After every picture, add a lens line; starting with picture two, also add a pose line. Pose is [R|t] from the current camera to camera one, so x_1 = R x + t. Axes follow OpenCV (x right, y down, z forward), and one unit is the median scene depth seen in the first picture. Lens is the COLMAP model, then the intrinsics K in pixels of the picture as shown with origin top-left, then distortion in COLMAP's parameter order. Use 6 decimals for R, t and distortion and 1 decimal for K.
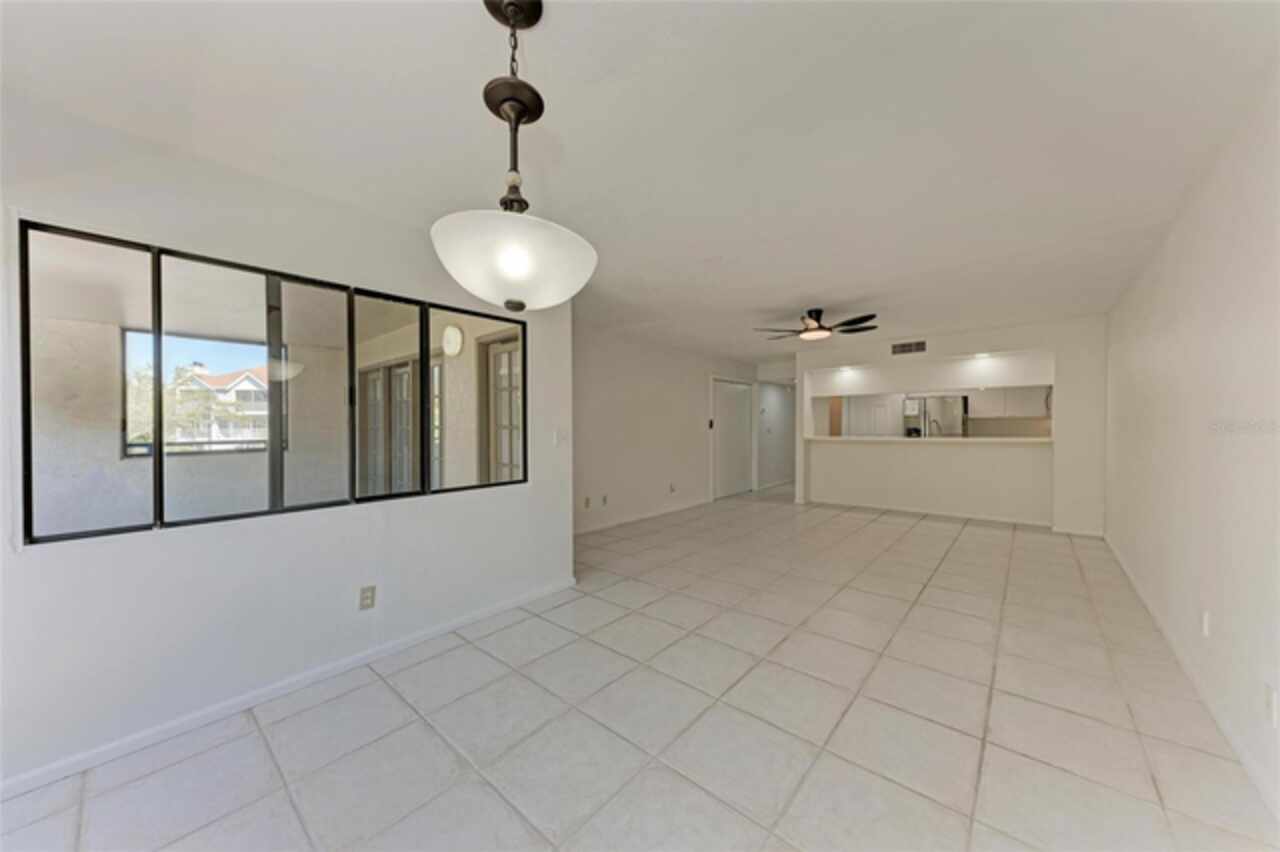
lens RADIAL K [[448.7, 0, 636.9], [0, 448.7, 429.9], [0, 0, 1]] dist [0.008769, -0.000261]
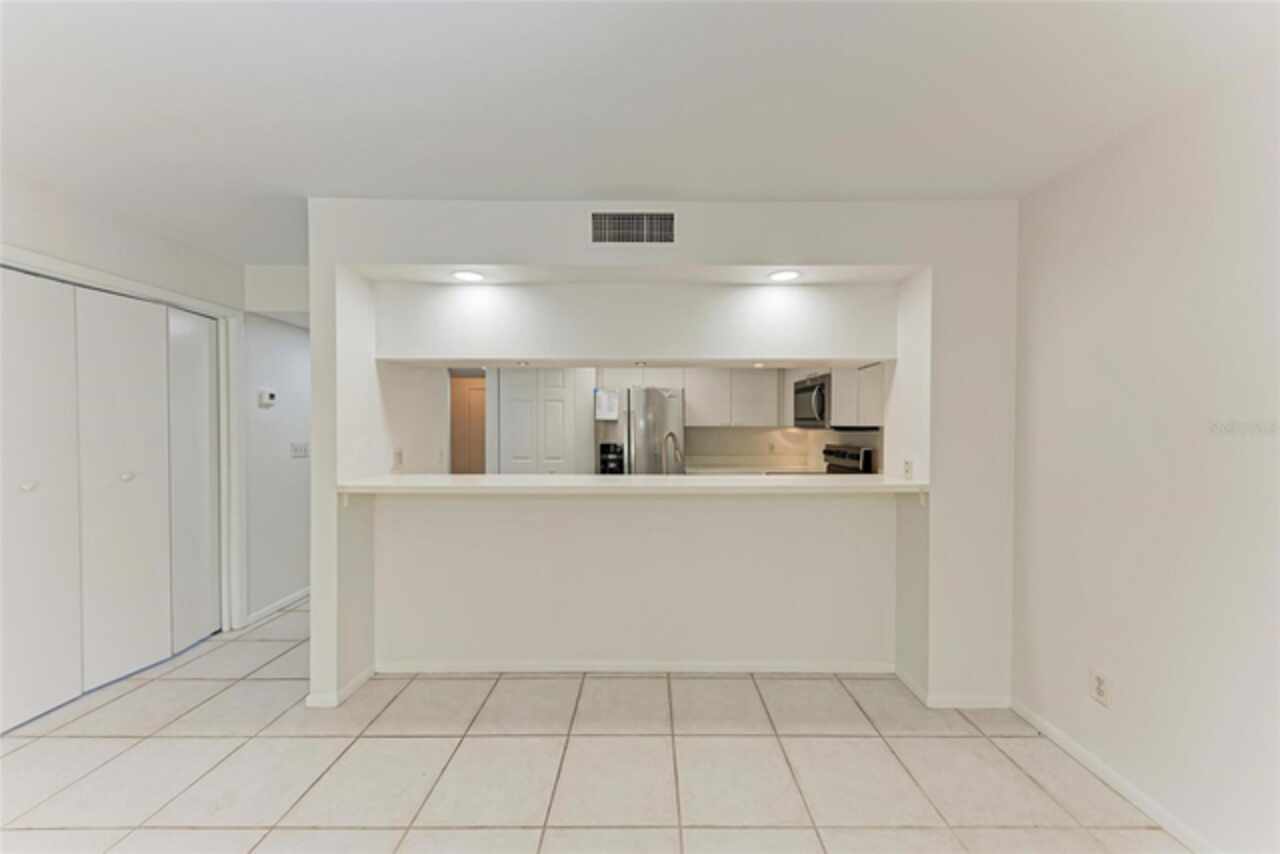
lens RADIAL K [[458.0, 0, 645.6], [0, 458.0, 433.3], [0, 0, 1]] dist [0.012244, -0.000248]
pose [[0.756045, -0.002180, 0.654516, 0.324693], [0.001059, 0.999997, 0.002107, -0.020300], [-0.654519, -0.000900, 0.756045, 0.623496]]
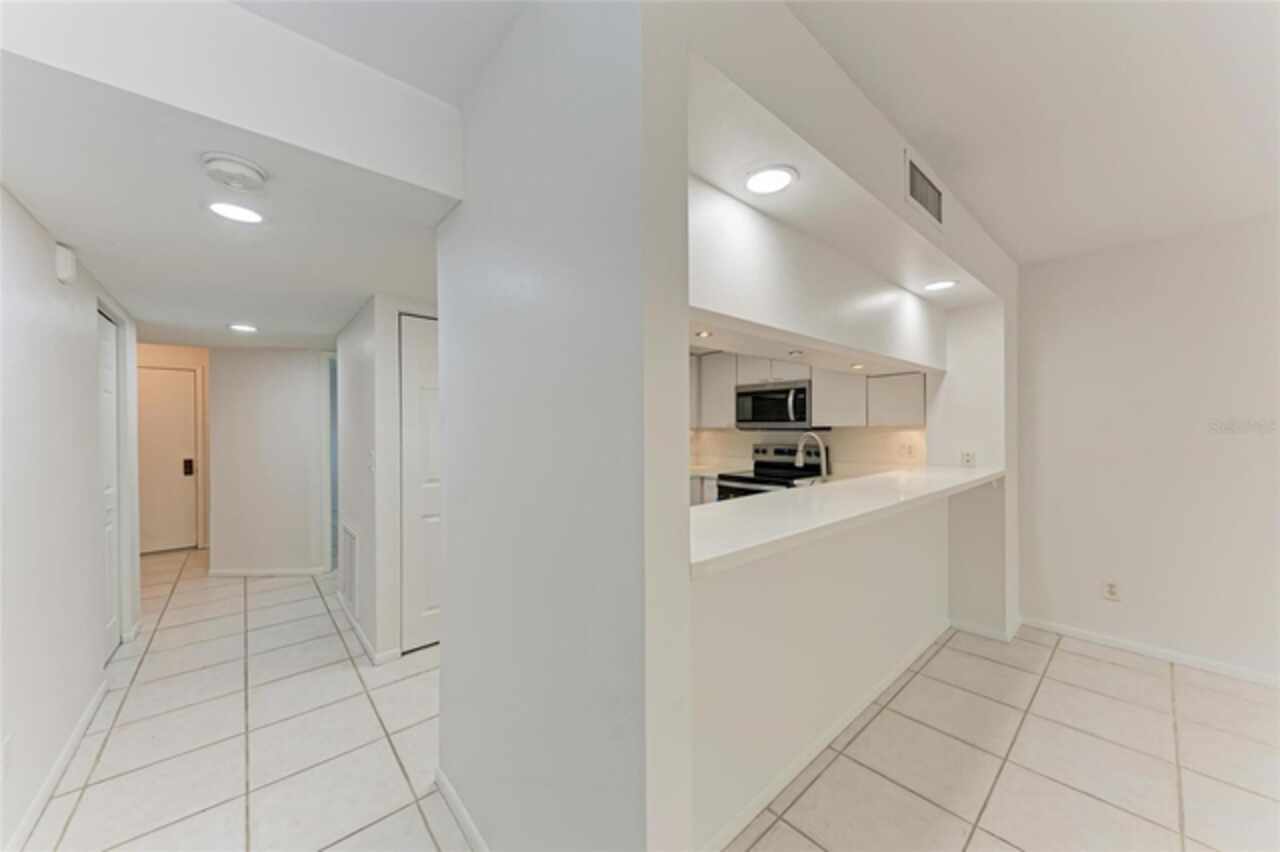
lens RADIAL K [[458.0, 0, 639.0], [0, 458.0, 428.7], [0, 0, 1]] dist [0.012244, -0.000248]
pose [[0.135288, 0.002508, 0.990803, 0.231545], [0.020933, 0.999766, -0.005389, -0.025466], [-0.990585, 0.021469, 0.135204, 0.984113]]
